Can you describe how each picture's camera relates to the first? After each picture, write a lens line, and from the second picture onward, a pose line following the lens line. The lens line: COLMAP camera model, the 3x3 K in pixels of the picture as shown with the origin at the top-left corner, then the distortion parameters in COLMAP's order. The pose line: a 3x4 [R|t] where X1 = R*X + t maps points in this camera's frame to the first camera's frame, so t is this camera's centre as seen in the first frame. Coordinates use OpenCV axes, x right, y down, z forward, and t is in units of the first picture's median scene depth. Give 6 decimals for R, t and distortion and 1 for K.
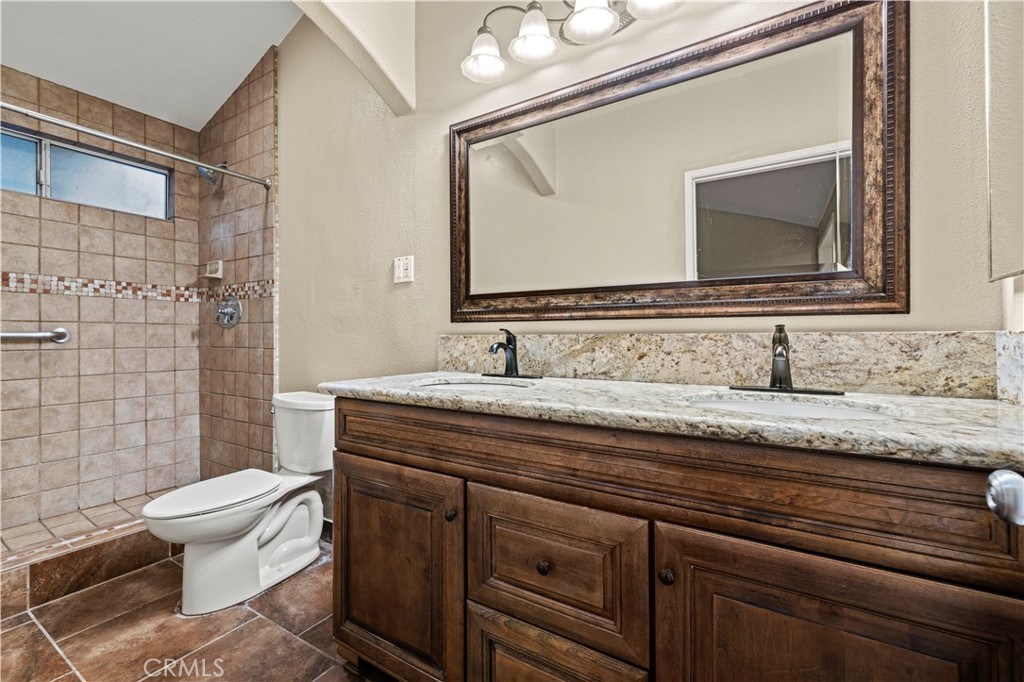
lens RADIAL K [[436.5, 0, 510.3], [0, 436.5, 339.3], [0, 0, 1]] dist [0.003057, 0.000002]
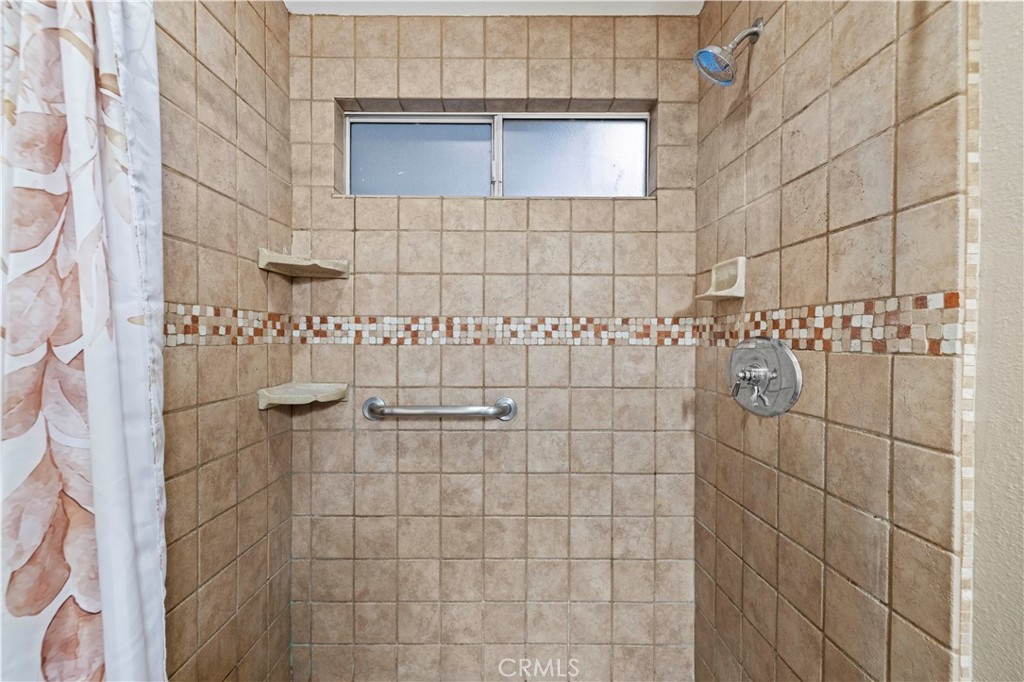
lens RADIAL K [[436.5, 0, 510.3], [0, 436.5, 339.3], [0, 0, 1]] dist [0.003057, 0.000002]
pose [[0.540132, 0.005065, -0.841565, -0.435593], [-0.008646, 0.999963, 0.000469, -0.099057], [0.841536, 0.007023, 0.540155, 0.590894]]
